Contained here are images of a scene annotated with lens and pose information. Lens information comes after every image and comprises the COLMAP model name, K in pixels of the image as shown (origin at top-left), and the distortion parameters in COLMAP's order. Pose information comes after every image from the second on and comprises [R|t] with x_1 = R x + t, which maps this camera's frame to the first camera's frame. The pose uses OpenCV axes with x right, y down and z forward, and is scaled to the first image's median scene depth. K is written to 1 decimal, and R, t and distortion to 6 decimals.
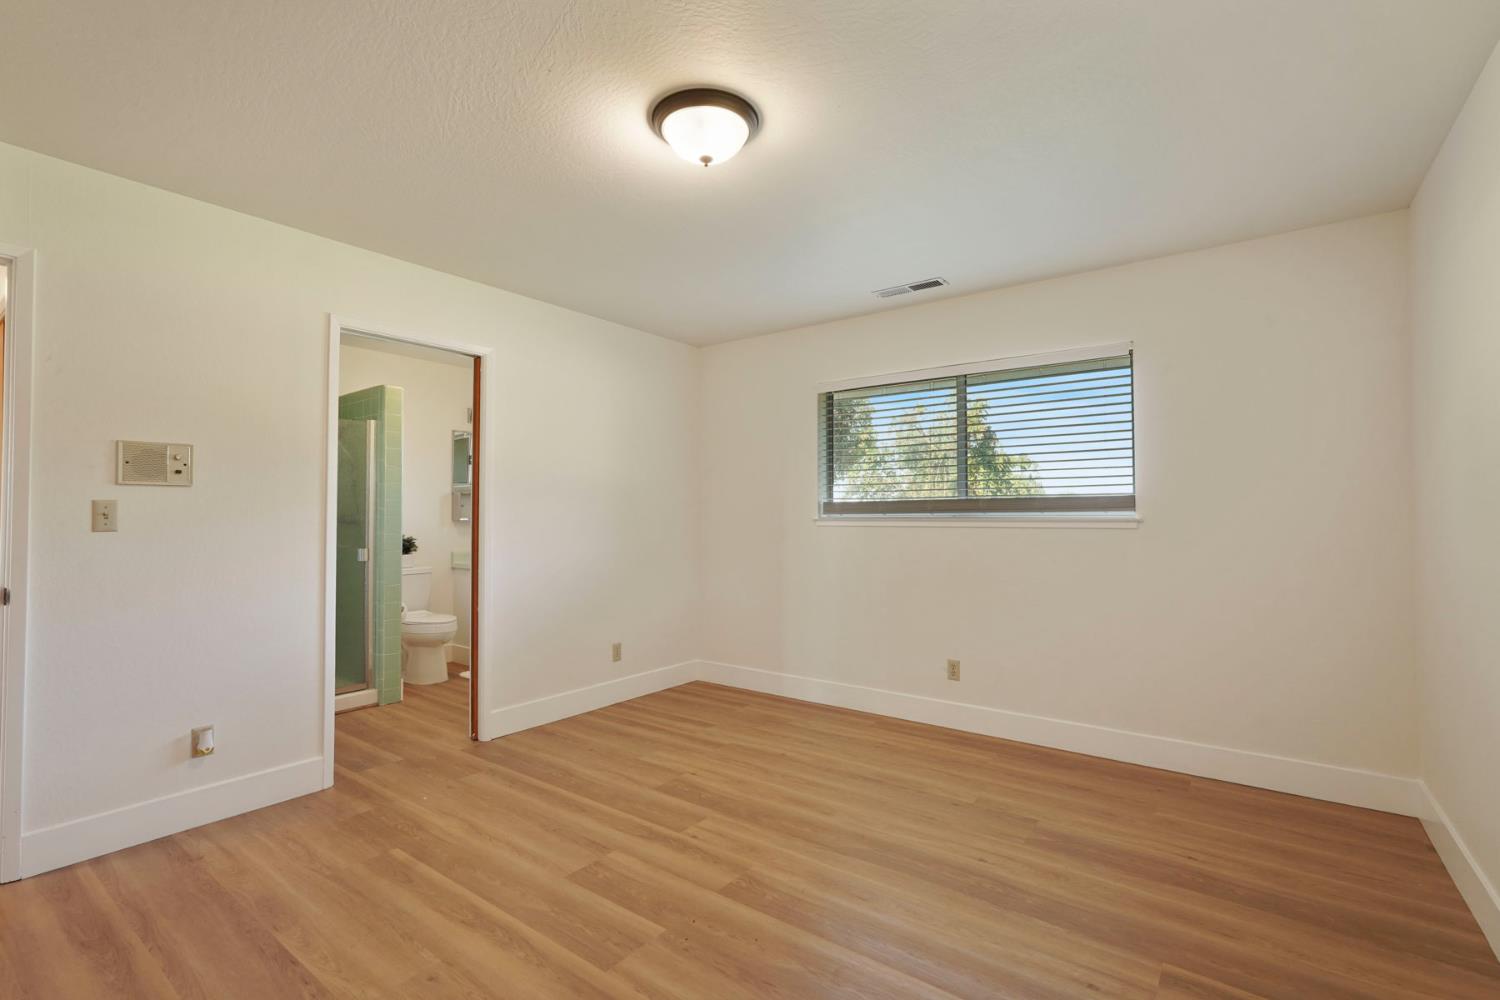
lens RADIAL K [[657.4, 0, 750.0], [0, 657.4, 500.0], [0, 0, 1]] dist [0.012450, 0.000192]
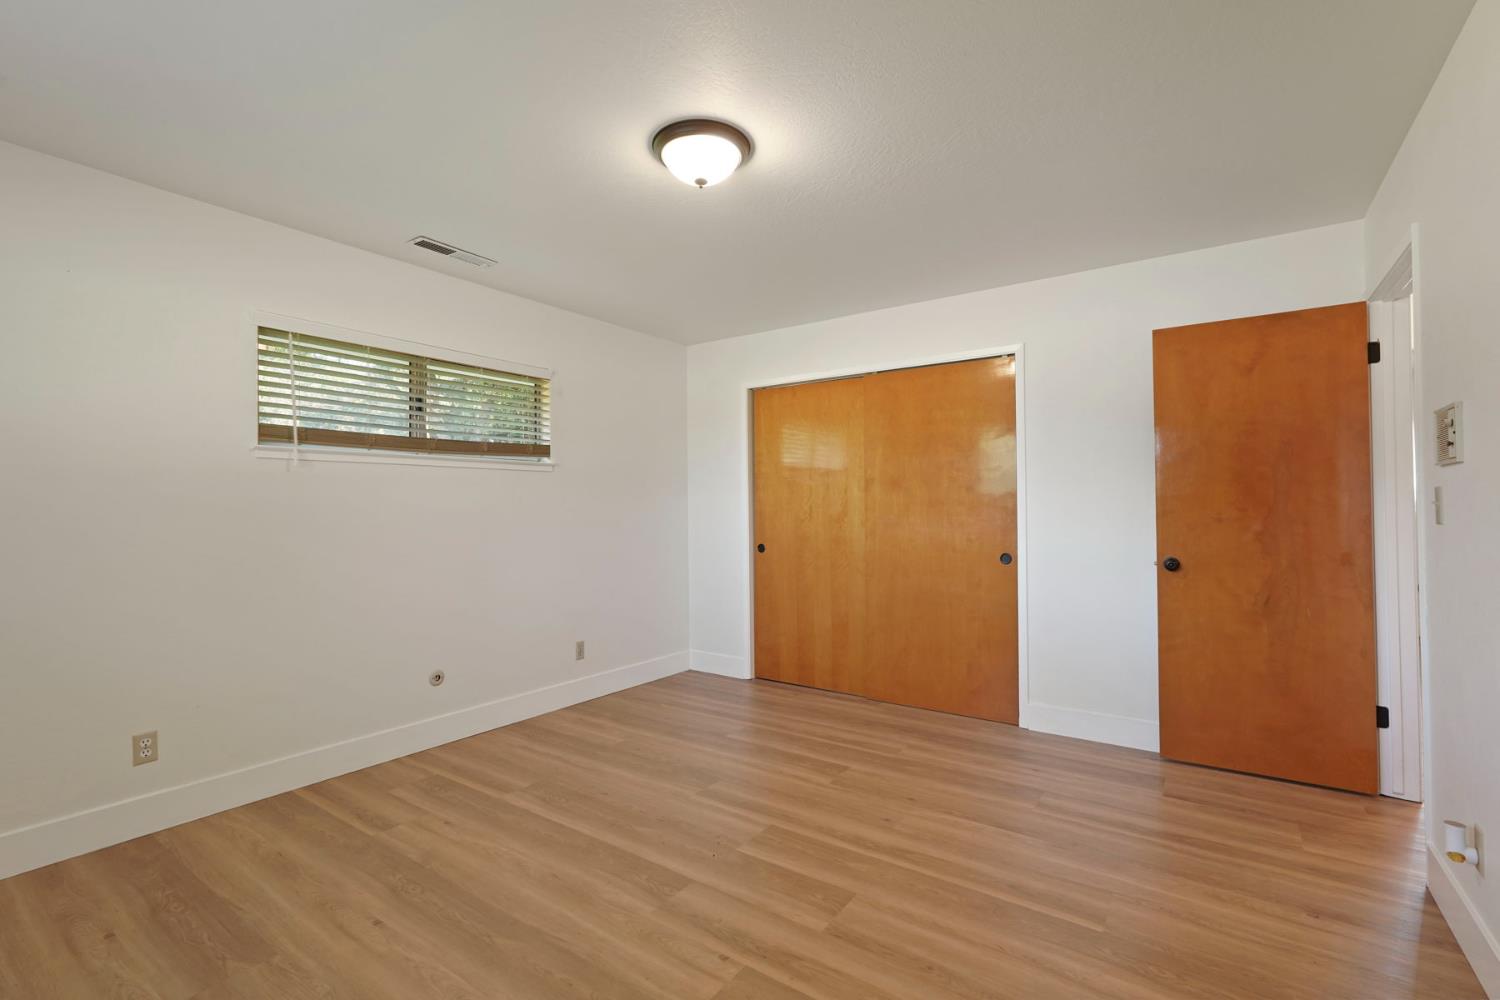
lens RADIAL K [[657.4, 0, 750.0], [0, 657.4, 500.0], [0, 0, 1]] dist [0.012450, 0.000192]
pose [[-0.999696, 0.007369, -0.023519, -0.107211], [0.007942, 0.999672, -0.024350, 0.032371], [0.023332, -0.024530, -0.999427, 1.871722]]
